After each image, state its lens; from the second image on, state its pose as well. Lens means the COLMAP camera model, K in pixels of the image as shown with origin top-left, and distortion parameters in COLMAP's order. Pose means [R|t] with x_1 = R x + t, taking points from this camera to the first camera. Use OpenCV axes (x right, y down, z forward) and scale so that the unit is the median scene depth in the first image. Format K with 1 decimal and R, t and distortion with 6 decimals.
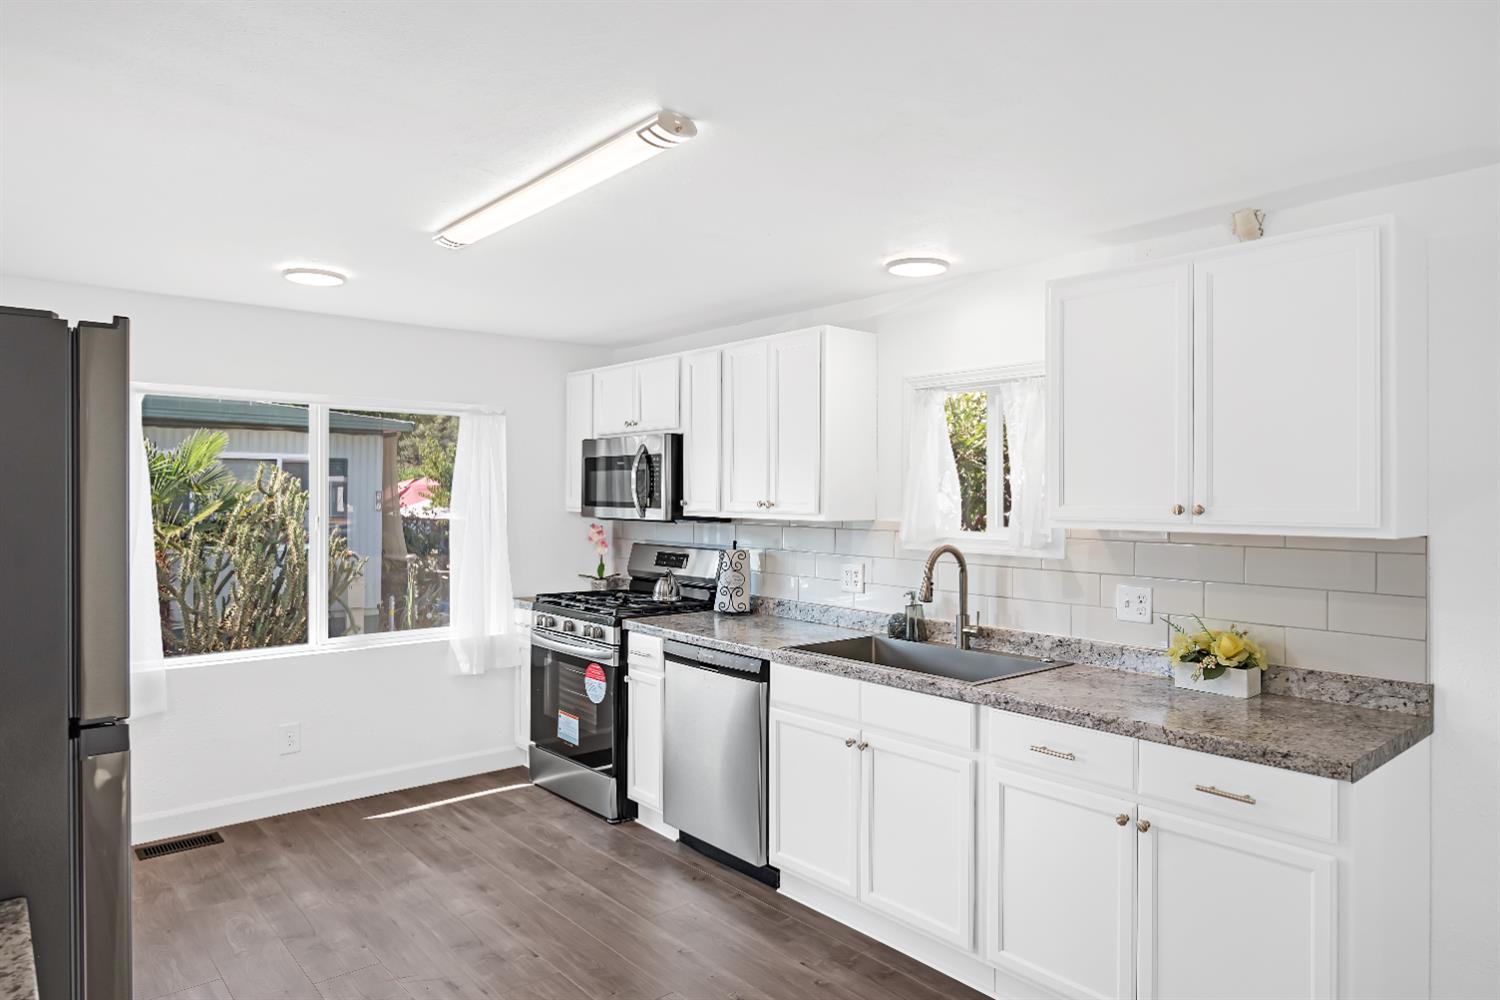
lens RADIAL K [[920.3, 0, 750.0], [0, 920.3, 500.0], [0, 0, 1]] dist [0.002227, 0.000879]
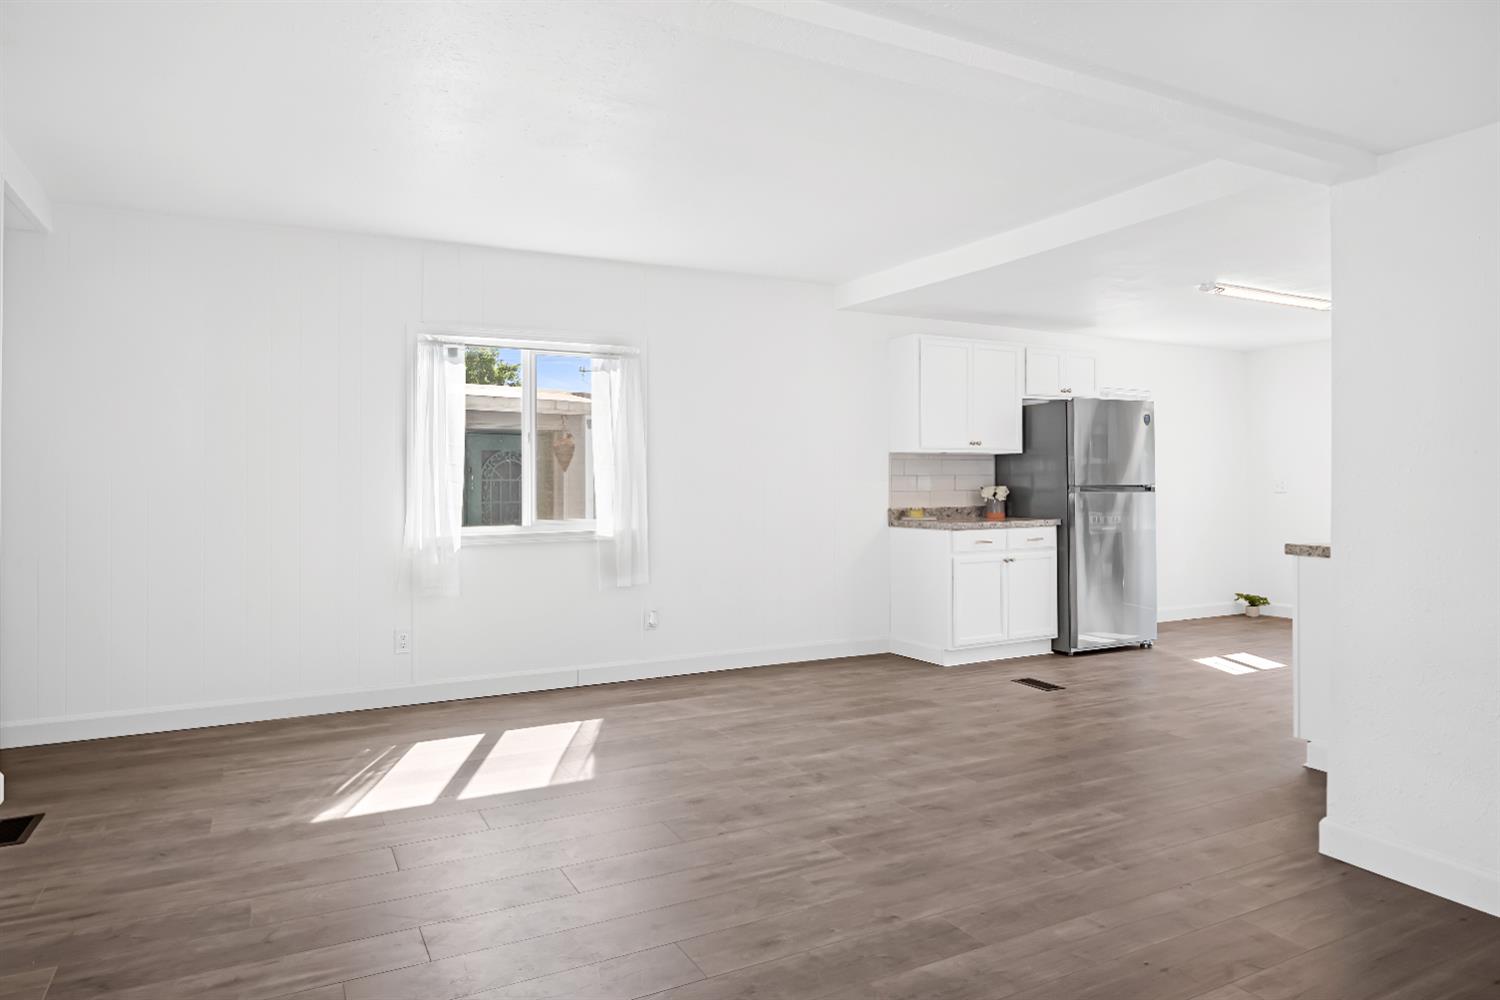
lens RADIAL K [[925.6, 0, 750.6], [0, 925.6, 475.6], [0, 0, 1]] dist [-0.000161, 0.000226]
pose [[-0.228243, -0.011939, -0.973531, 1.266649], [0.001257, 0.999920, -0.012557, 0.070507], [0.973603, -0.004090, -0.228210, 0.160171]]
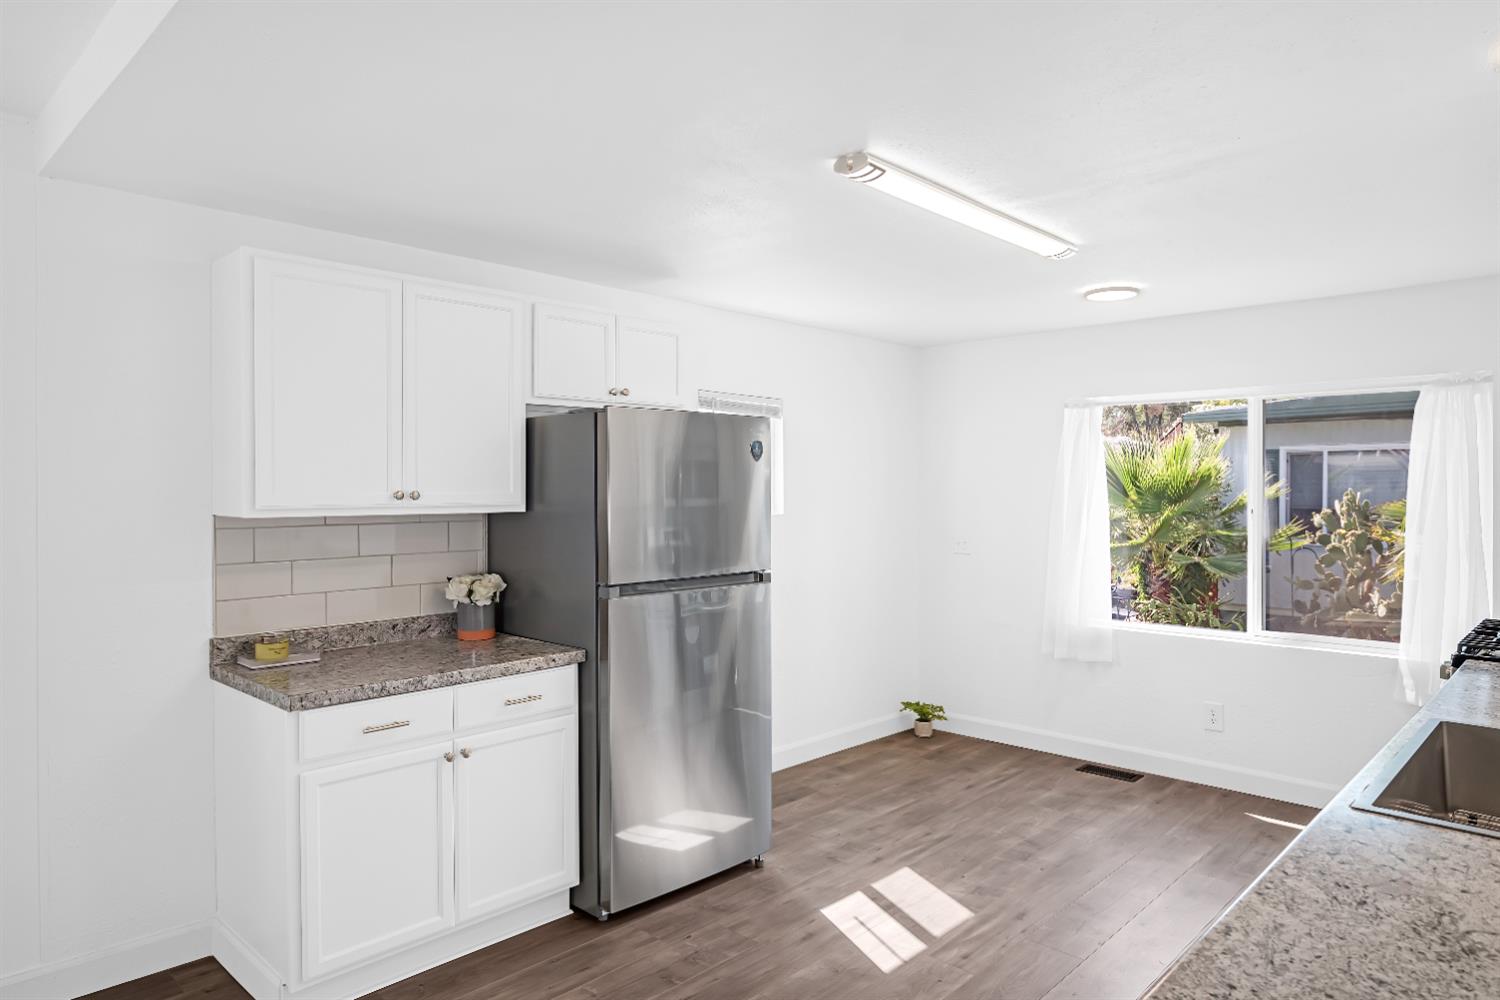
lens RADIAL K [[920.3, 0, 750.0], [0, 920.3, 500.0], [0, 0, 1]] dist [0.002227, 0.000879]
pose [[0.087088, 0.007544, -0.996172, 0.492329], [-0.002062, 0.999971, 0.007393, 0.001944], [0.996198, 0.001410, 0.087101, 0.359846]]
